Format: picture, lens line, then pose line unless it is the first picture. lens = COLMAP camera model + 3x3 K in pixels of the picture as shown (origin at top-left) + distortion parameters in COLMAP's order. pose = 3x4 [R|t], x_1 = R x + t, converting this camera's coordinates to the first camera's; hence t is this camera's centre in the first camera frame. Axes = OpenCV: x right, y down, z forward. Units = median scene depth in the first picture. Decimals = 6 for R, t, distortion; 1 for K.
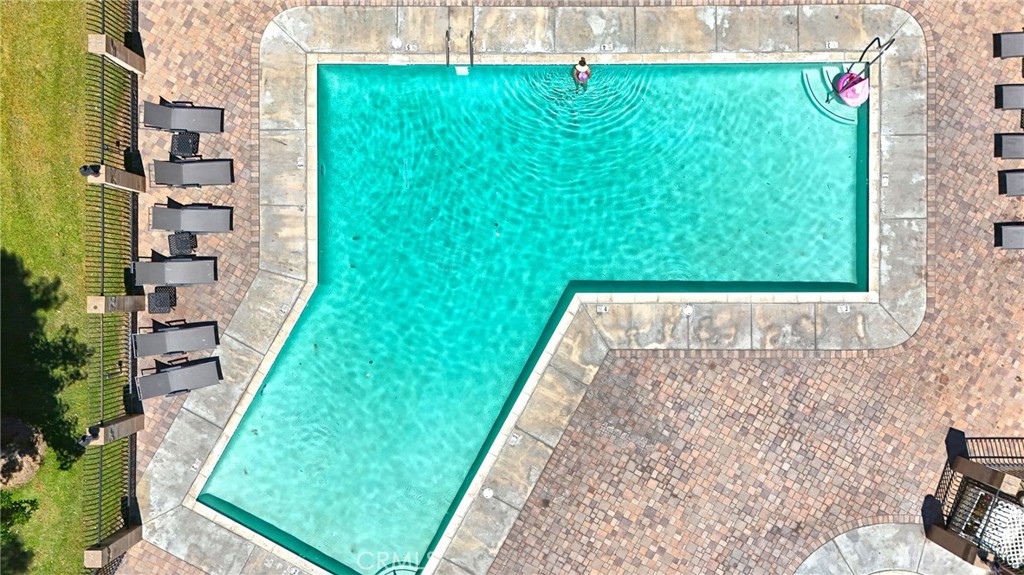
lens RADIAL K [[770.9, 0, 515.9], [0, 770.9, 286.7], [0, 0, 1]] dist [0.068571, -0.081173]
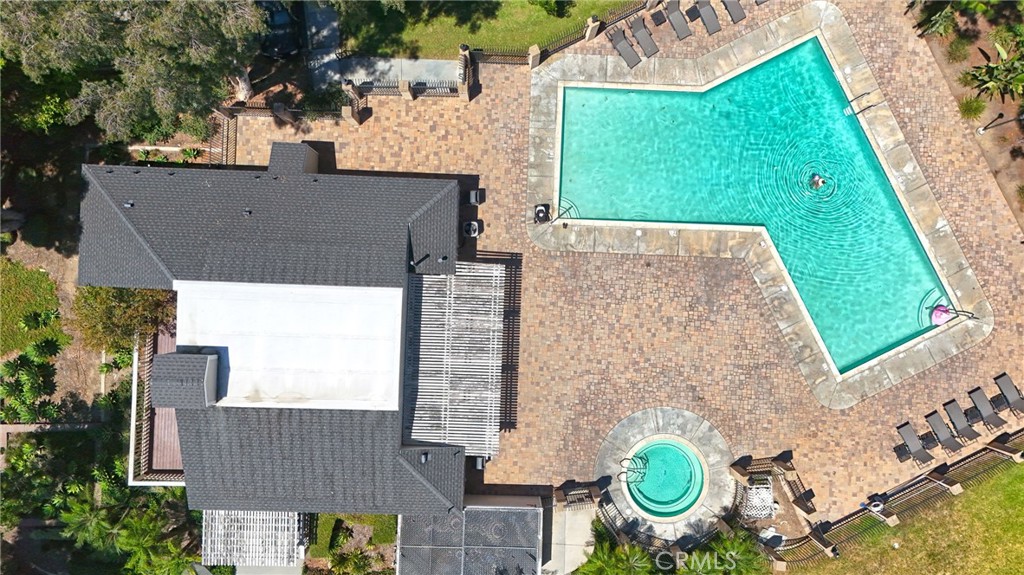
lens RADIAL K [[770.9, 0, 514.3], [0, 770.9, 286.8], [0, 0, 1]] dist [0.068571, -0.081173]
pose [[0.447128, 0.894449, -0.006109, -0.042557], [-0.894470, 0.447125, -0.001868, 0.579145], [0.001061, 0.006299, 0.999980, -0.756184]]
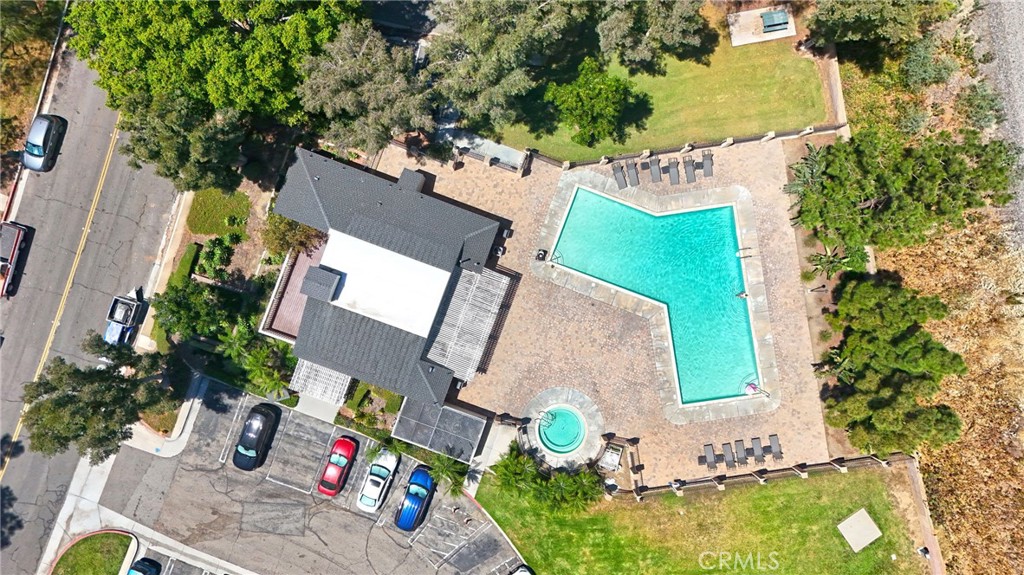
lens RADIAL K [[770.9, 0, 510.5], [0, 770.9, 286.1], [0, 0, 1]] dist [0.068571, -0.081173]
pose [[0.143262, 0.989609, -0.012239, -0.040154], [-0.989635, 0.143368, 0.008273, 0.553524], [0.009942, 0.010927, 0.999891, -1.903472]]
